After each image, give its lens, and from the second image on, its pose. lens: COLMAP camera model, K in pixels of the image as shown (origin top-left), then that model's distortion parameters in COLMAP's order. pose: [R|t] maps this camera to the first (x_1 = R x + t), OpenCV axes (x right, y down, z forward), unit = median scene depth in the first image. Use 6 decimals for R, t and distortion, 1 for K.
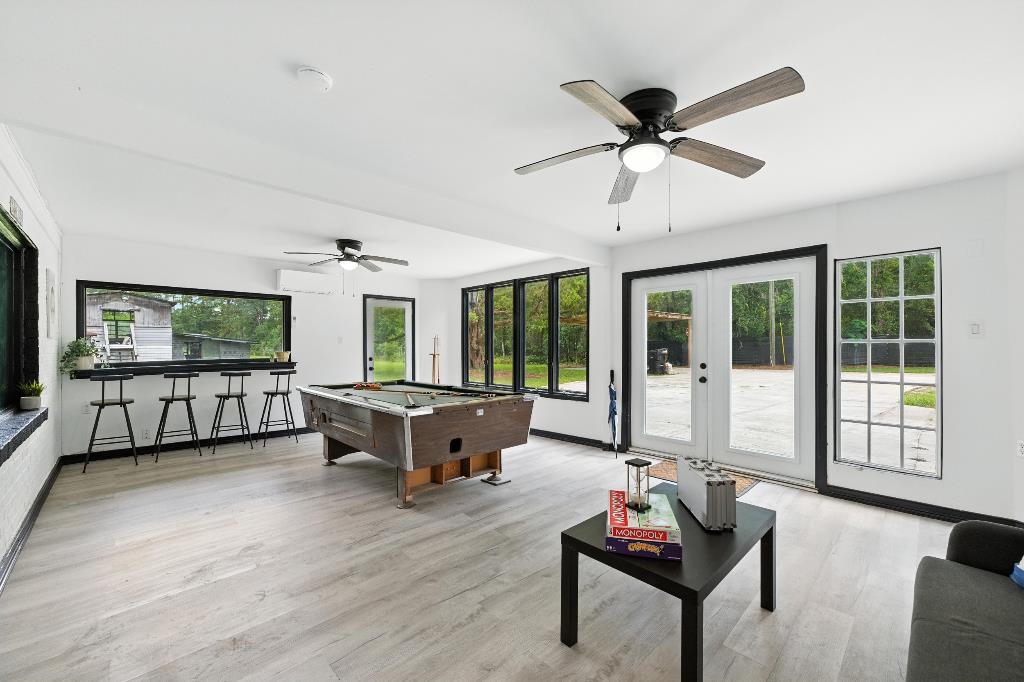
lens RADIAL K [[403.7, 0, 511.3], [0, 403.7, 343.2], [0, 0, 1]] dist [0.001392, 0.000382]
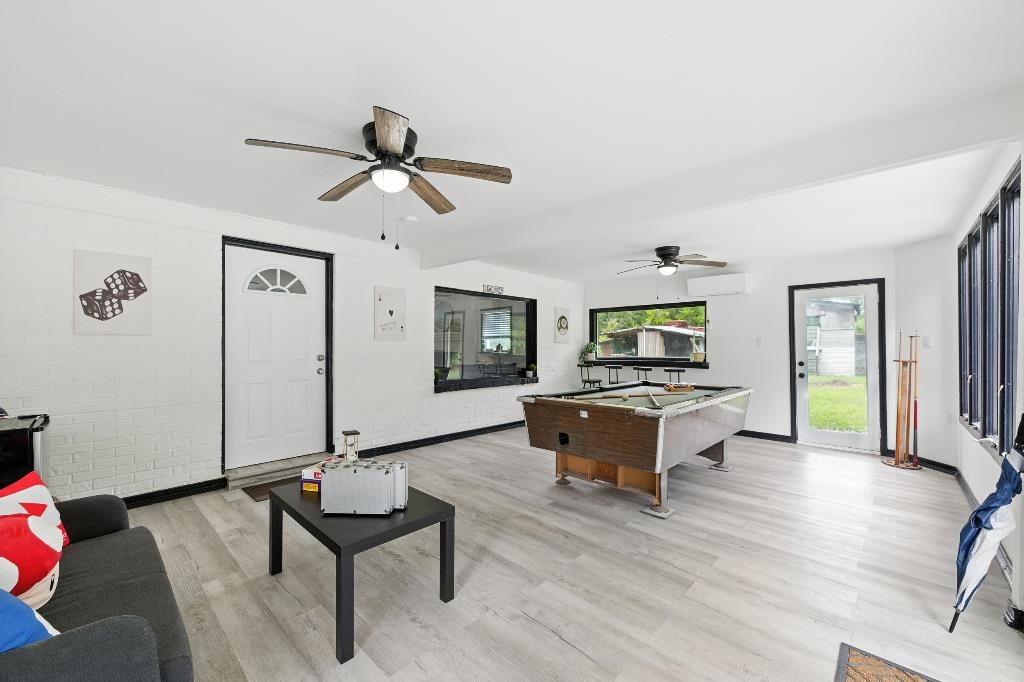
lens RADIAL K [[403.7, 0, 511.7], [0, 403.7, 346.7], [0, 0, 1]] dist [0.001392, 0.000382]
pose [[0.058845, -0.000474, -0.998267, 0.888024], [0.002649, 0.999996, -0.000318, 0.008250], [0.998264, -0.002625, 0.058846, 0.772026]]
